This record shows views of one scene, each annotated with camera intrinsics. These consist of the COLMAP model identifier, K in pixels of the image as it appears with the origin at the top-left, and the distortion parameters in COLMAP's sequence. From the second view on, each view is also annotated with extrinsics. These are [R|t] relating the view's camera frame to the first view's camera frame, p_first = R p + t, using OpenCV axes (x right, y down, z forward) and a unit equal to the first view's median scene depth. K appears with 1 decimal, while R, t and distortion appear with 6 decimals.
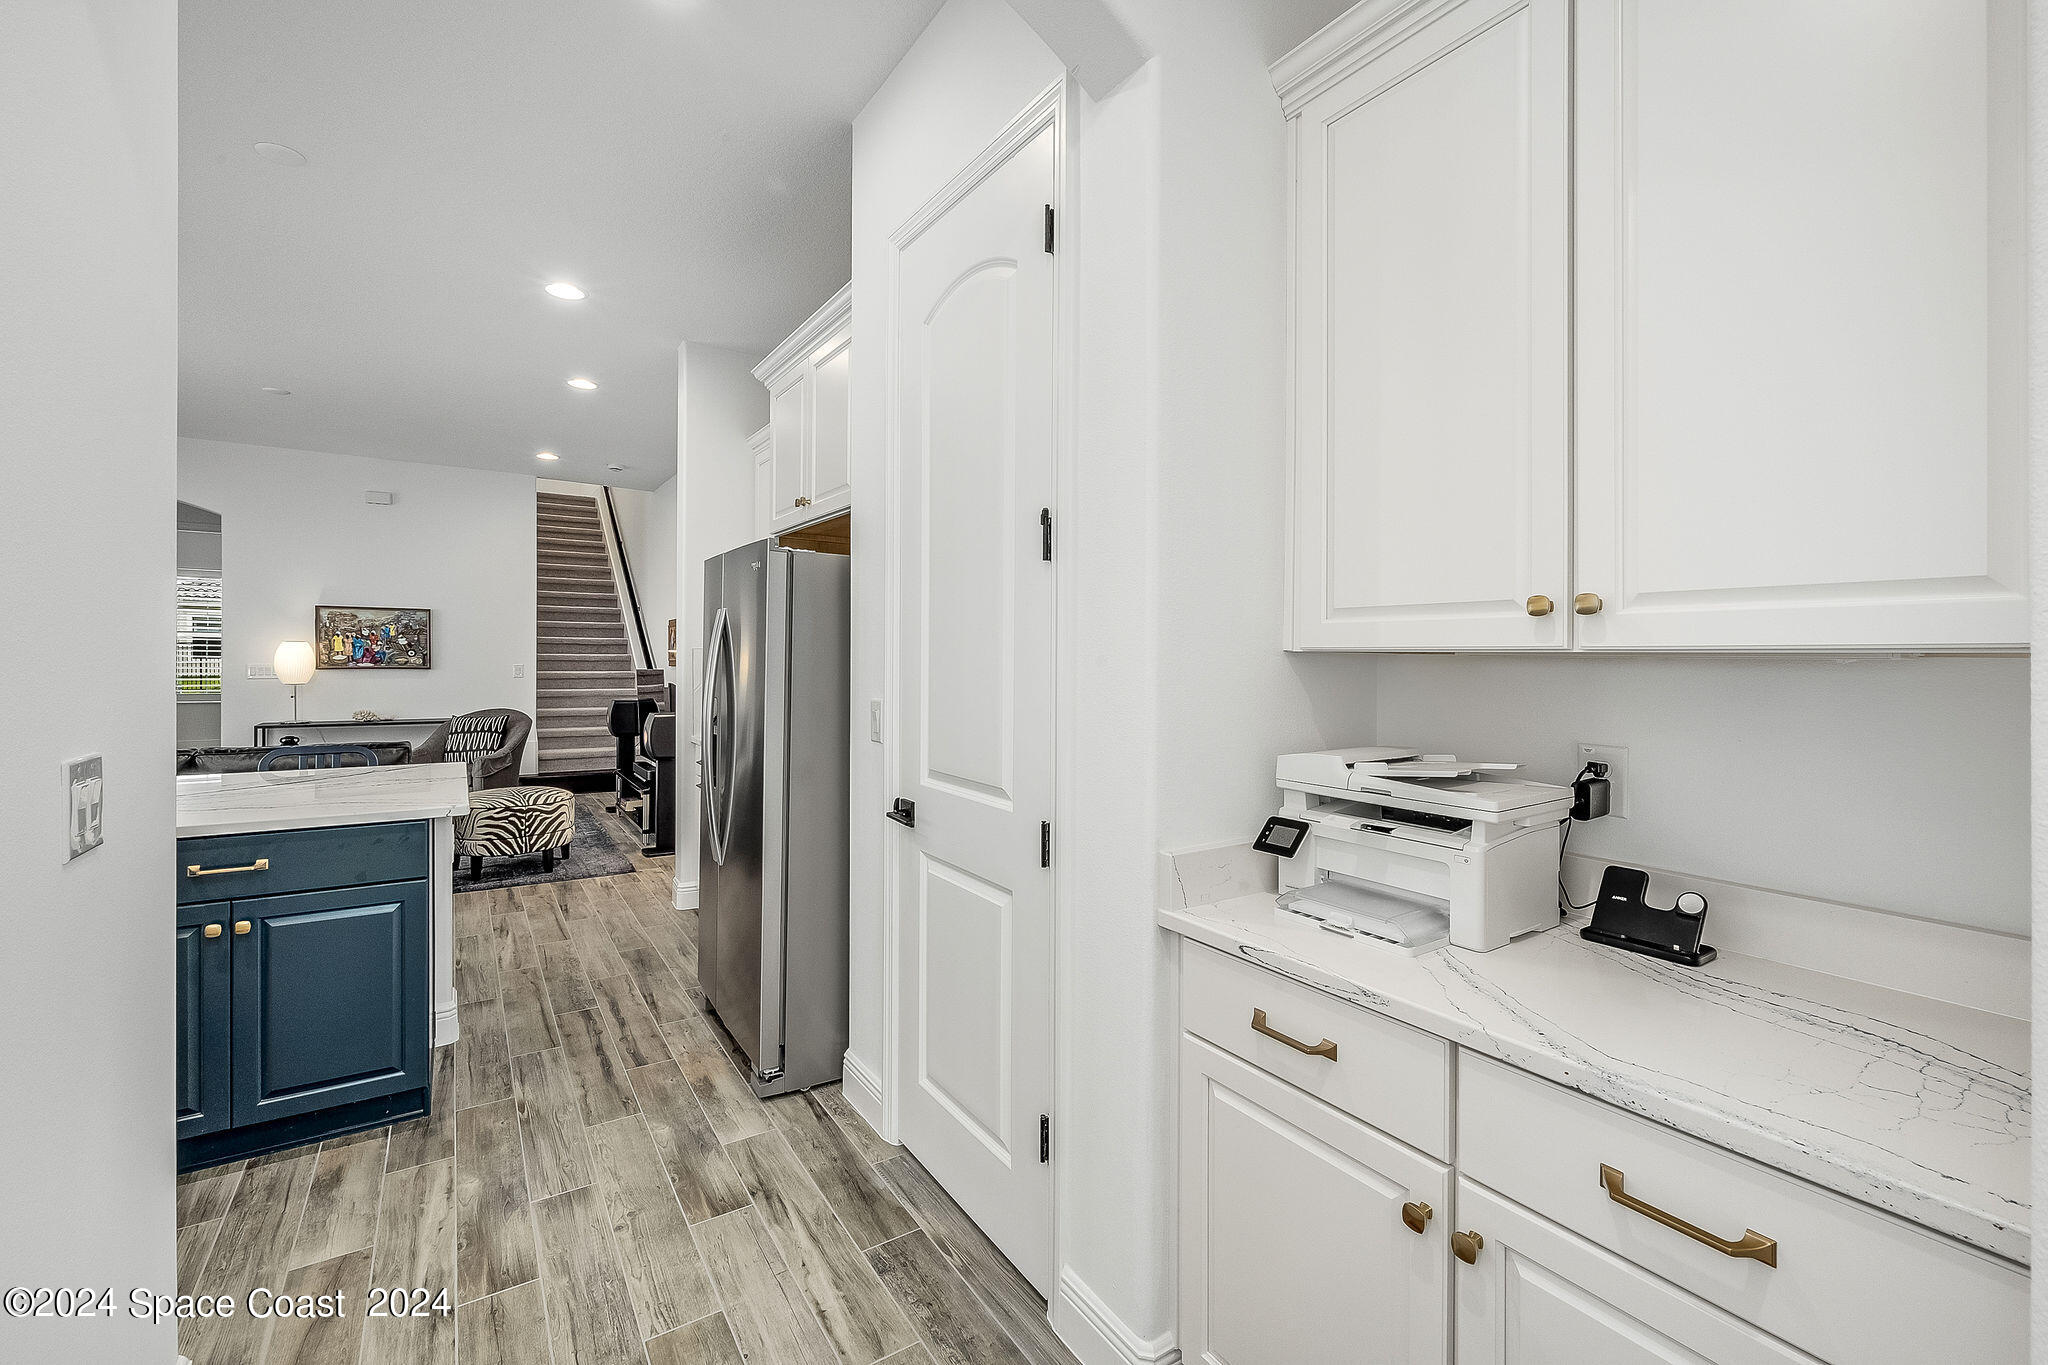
lens RADIAL K [[873.6, 0, 1024.2], [0, 873.6, 662.2], [0, 0, 1]] dist [-0.000919, -0.000176]
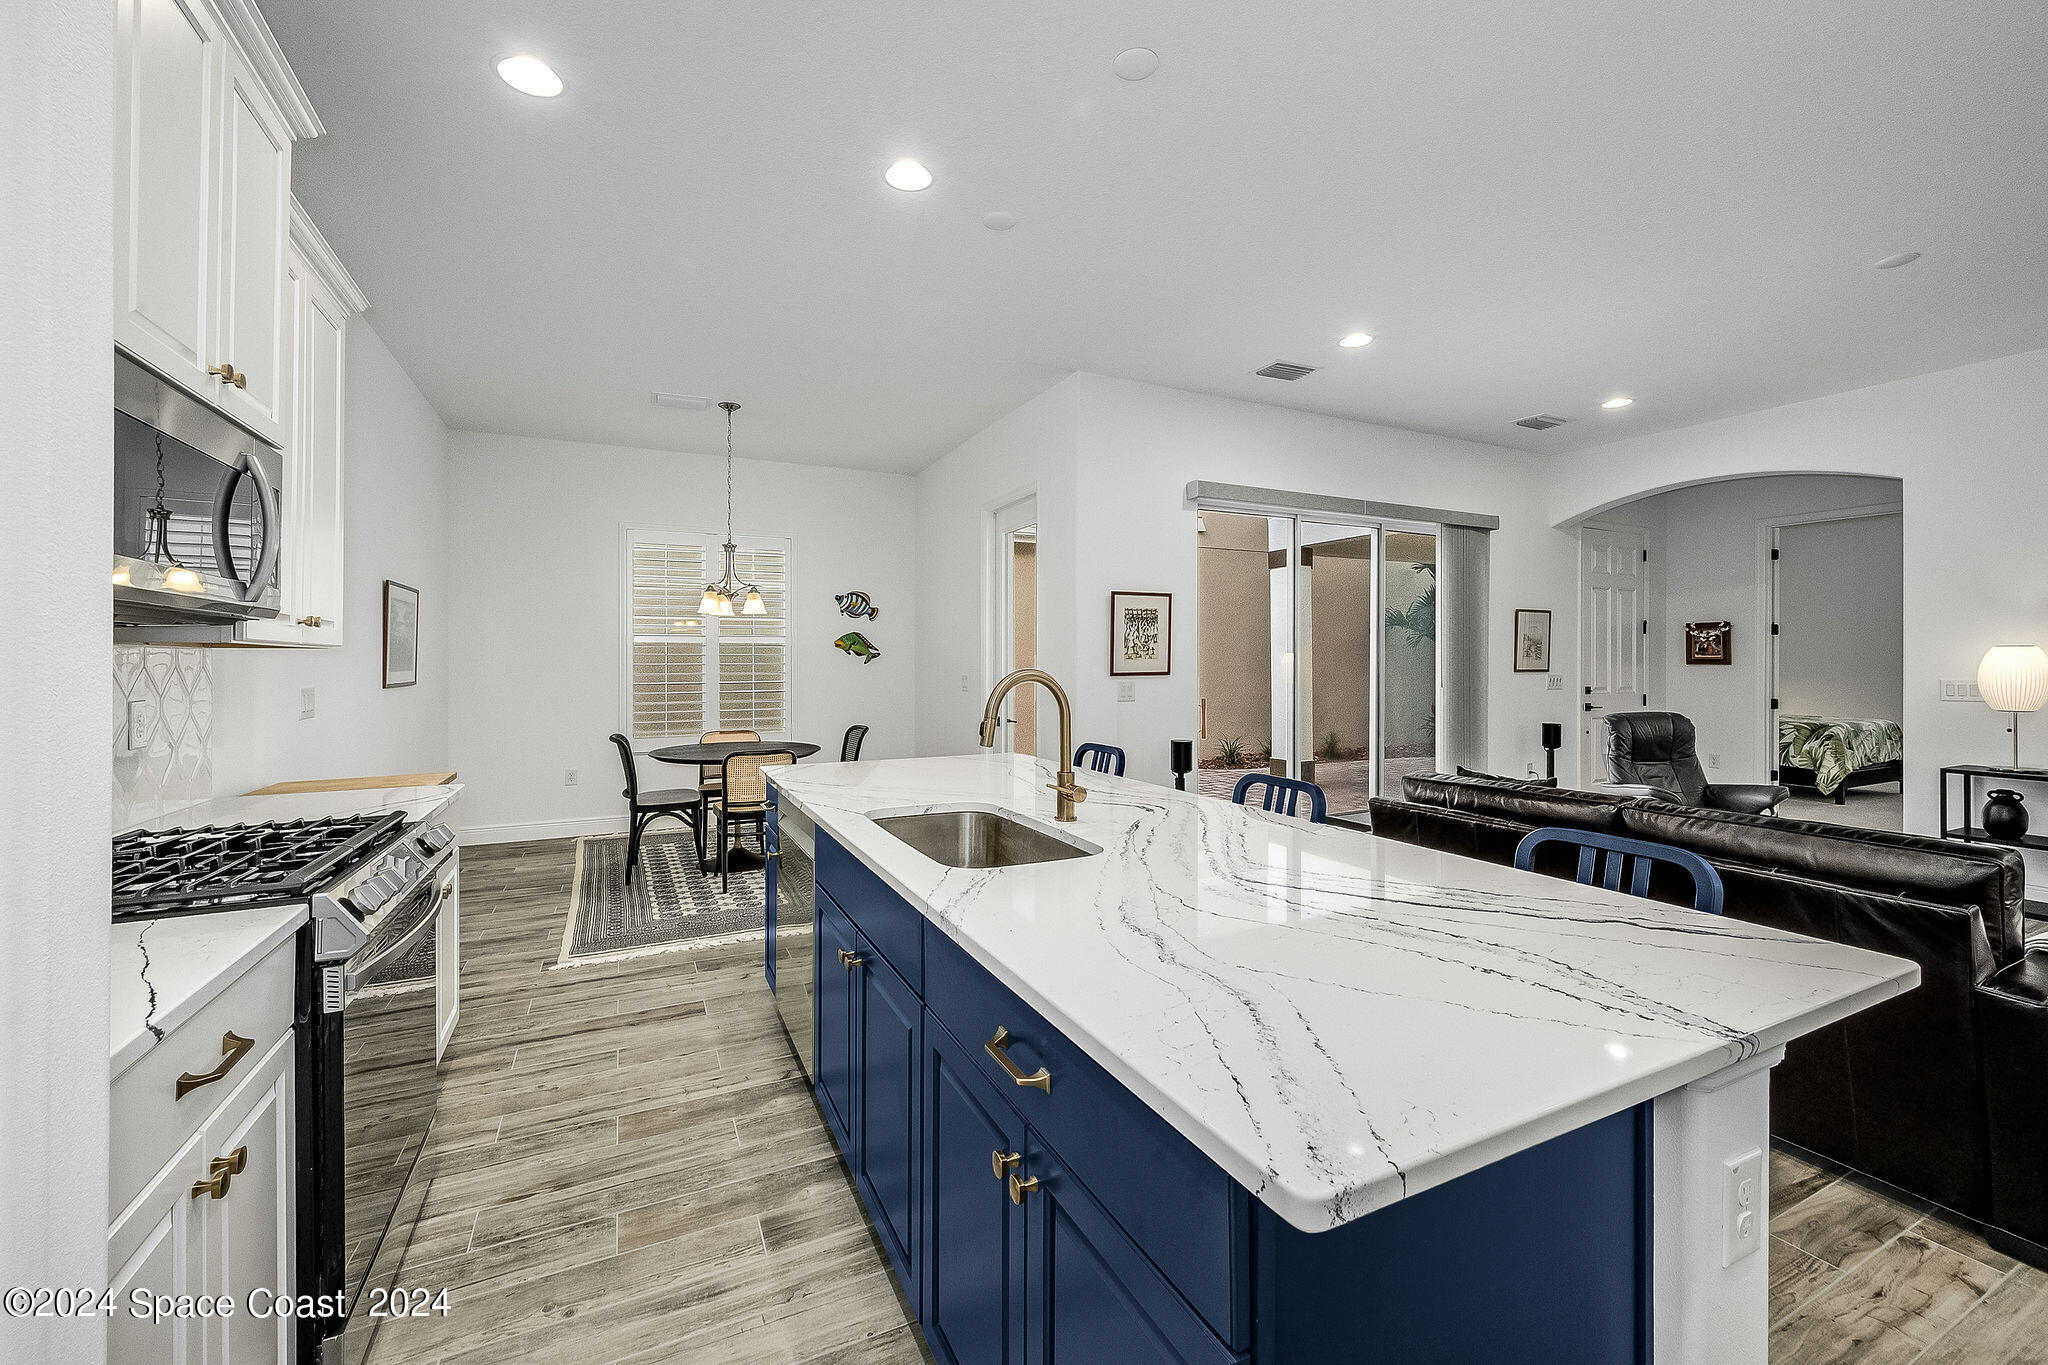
lens RADIAL K [[818.5, 0, 1015.2], [0, 818.5, 661.2], [0, 0, 1]] dist [-0.000676, -0.000373]
pose [[-0.126453, -0.010121, -0.991921, -0.128692], [-0.008548, 0.999922, -0.009113, -0.000566], [0.991936, 0.007326, -0.126530, 0.323921]]
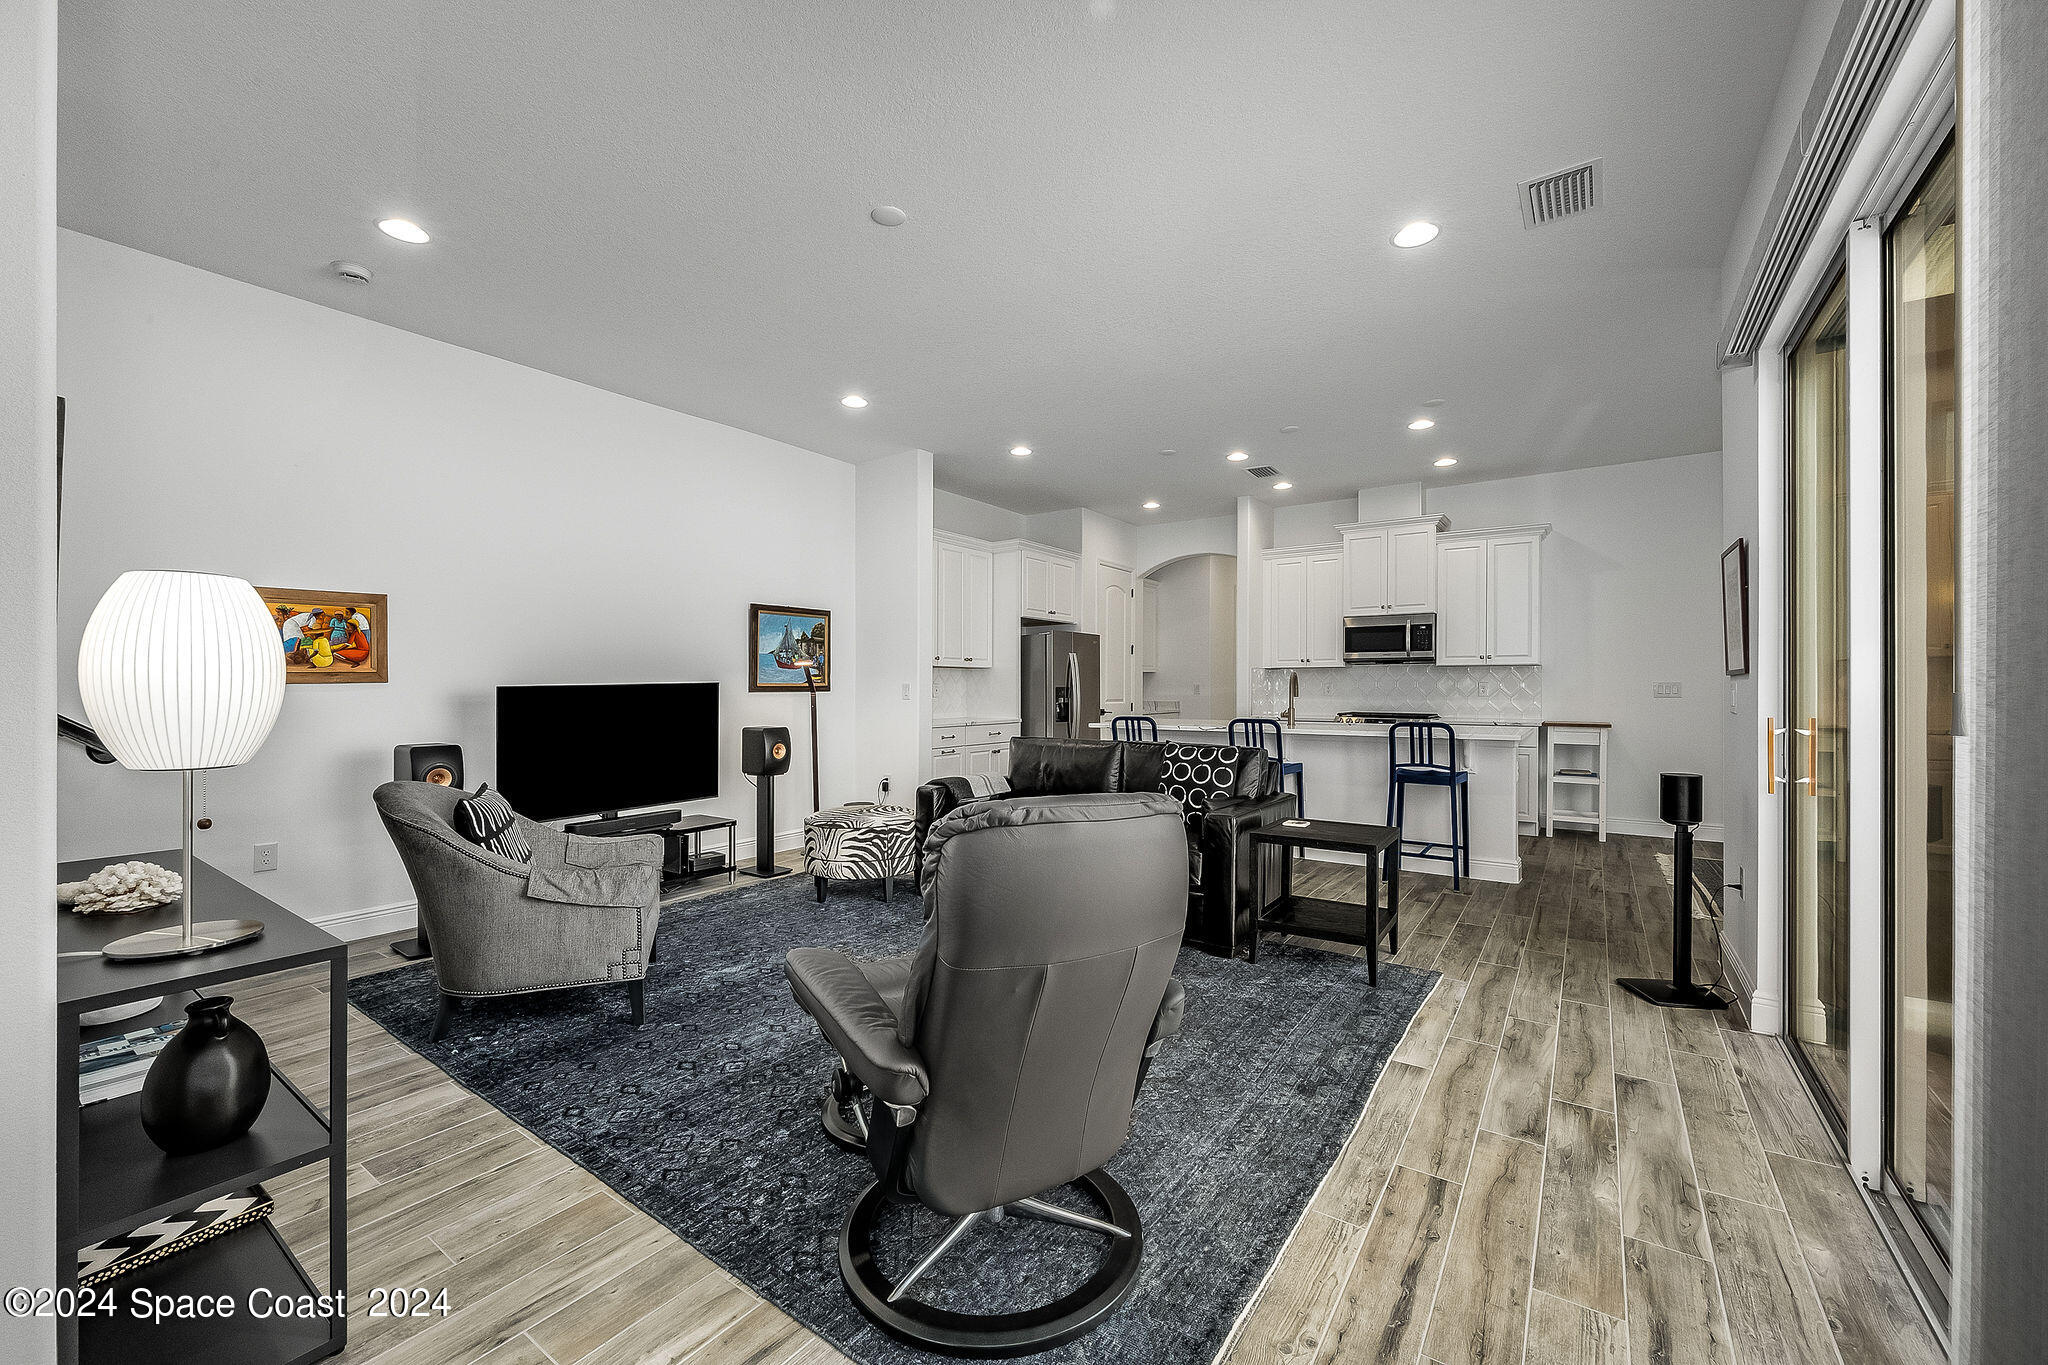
lens RADIAL K [[805.9, 0, 1025.9], [0, 805.9, 694.0], [0, 0, 1]] dist [-0.001088, 0.000027]
pose [[-0.372833, -0.019628, 0.927691, -1.070818], [0.005183, 0.999717, 0.023235, 0.002233], [-0.927884, 0.013471, -0.372626, 0.853289]]
